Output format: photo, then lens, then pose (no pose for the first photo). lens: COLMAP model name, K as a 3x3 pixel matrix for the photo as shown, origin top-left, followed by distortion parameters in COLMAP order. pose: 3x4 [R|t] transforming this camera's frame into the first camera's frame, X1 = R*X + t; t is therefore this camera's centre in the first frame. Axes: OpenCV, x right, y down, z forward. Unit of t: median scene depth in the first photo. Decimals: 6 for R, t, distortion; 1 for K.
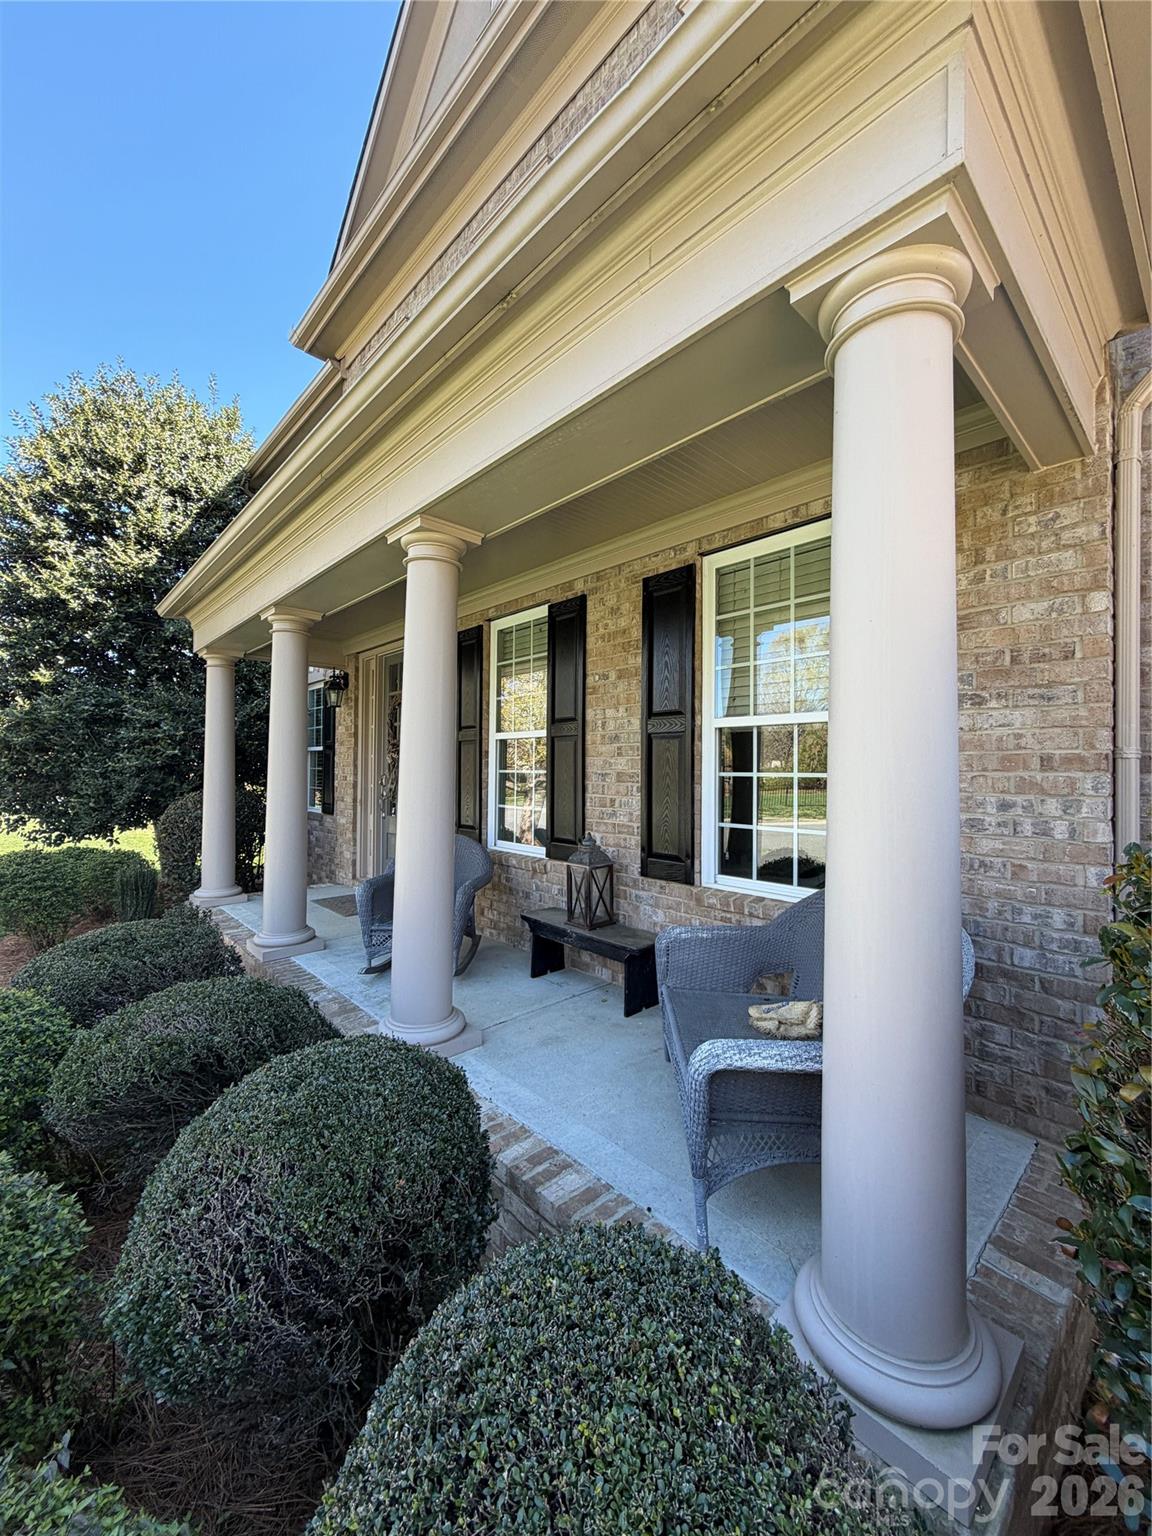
lens RADIAL K [[616.3, 0, 581.2], [0, 616.3, 761.6], [0, 0, 1]] dist [-0.003542, -0.000348]
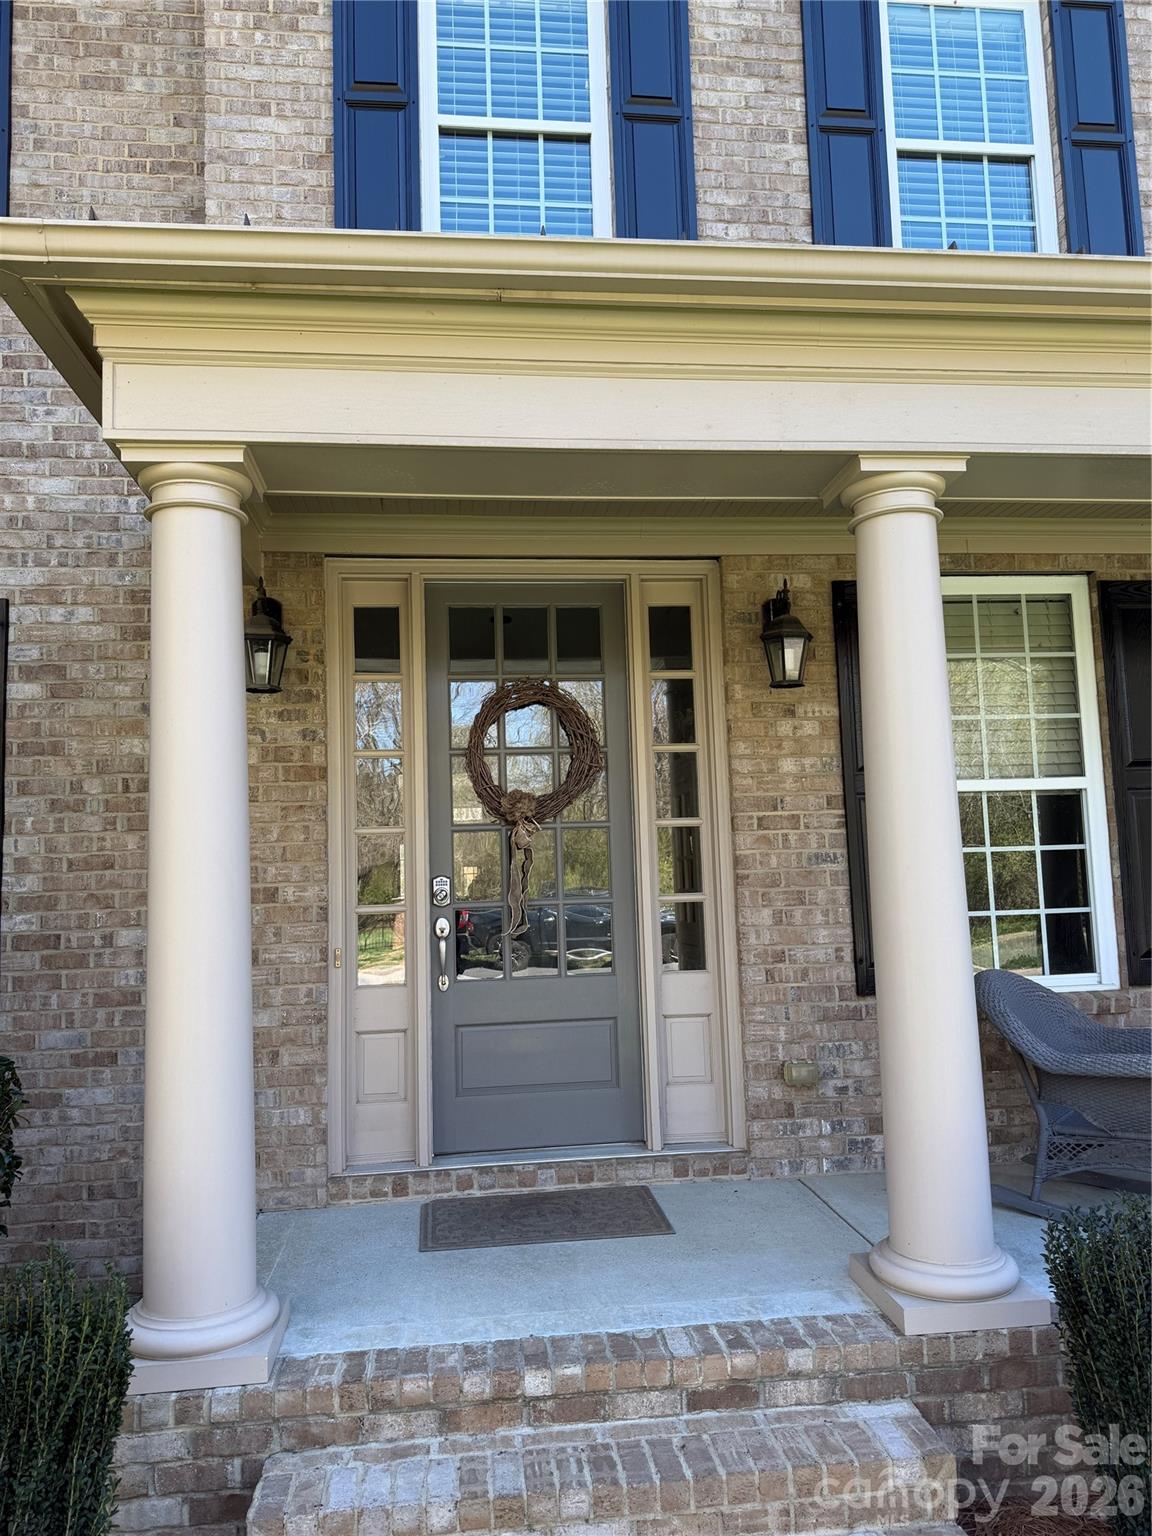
lens RADIAL K [[1092.6, 0, 578.2], [0, 1092.6, 761.9], [0, 0, 1]] dist [0.097955, -0.094654]
pose [[0.587220, 0.057607, 0.807375, -1.475774], [0.024185, 0.995770, -0.088639, 0.022336], [-0.809066, 0.071577, 0.583342, 0.903673]]
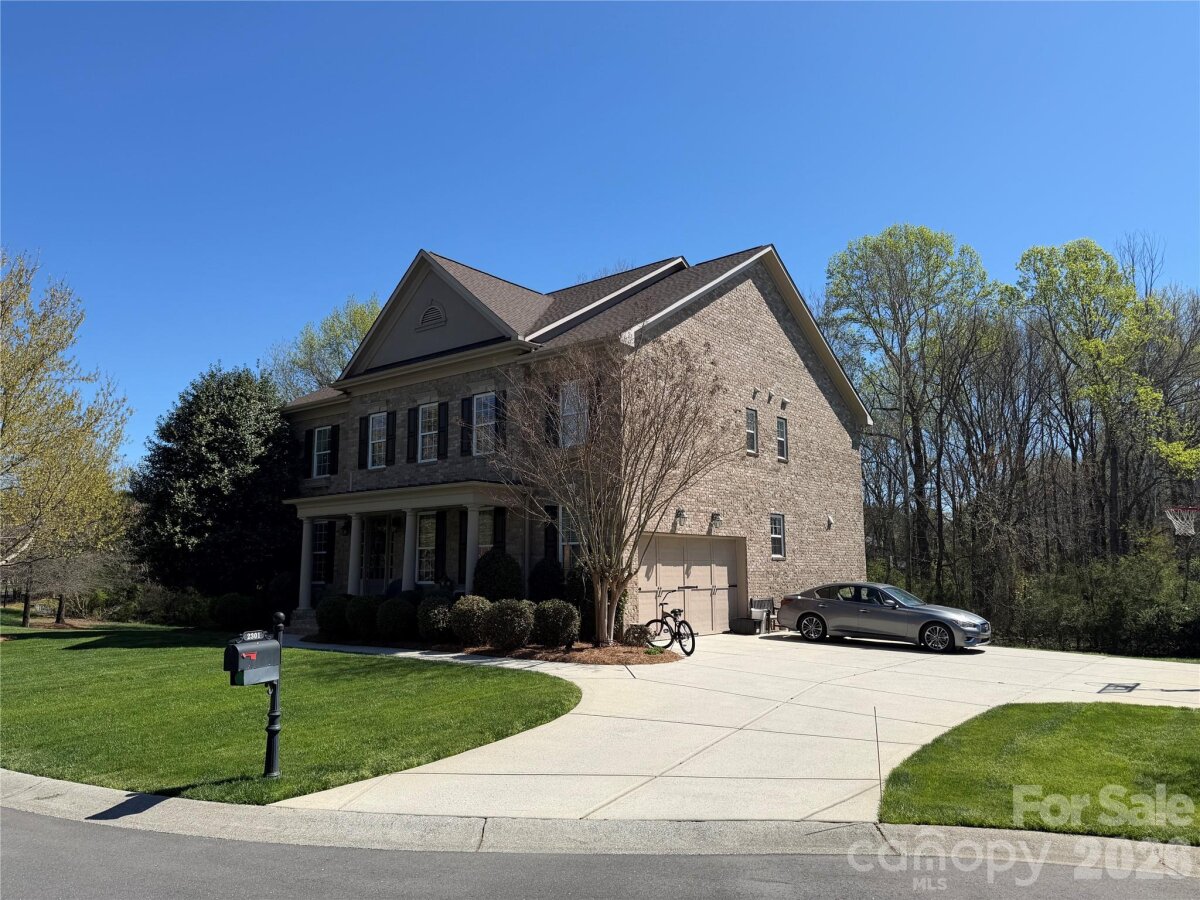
lens RADIAL K [[853.6, 0, 598.2], [0, 853.6, 449.5], [0, 0, 1]] dist [0.097955, -0.094654]
pose [[0.989772, 0.005224, 0.142565, 0.196467], [0.012713, 0.992124, -0.124613, 0.022707], [-0.142093, 0.125151, 0.981910, -4.737568]]
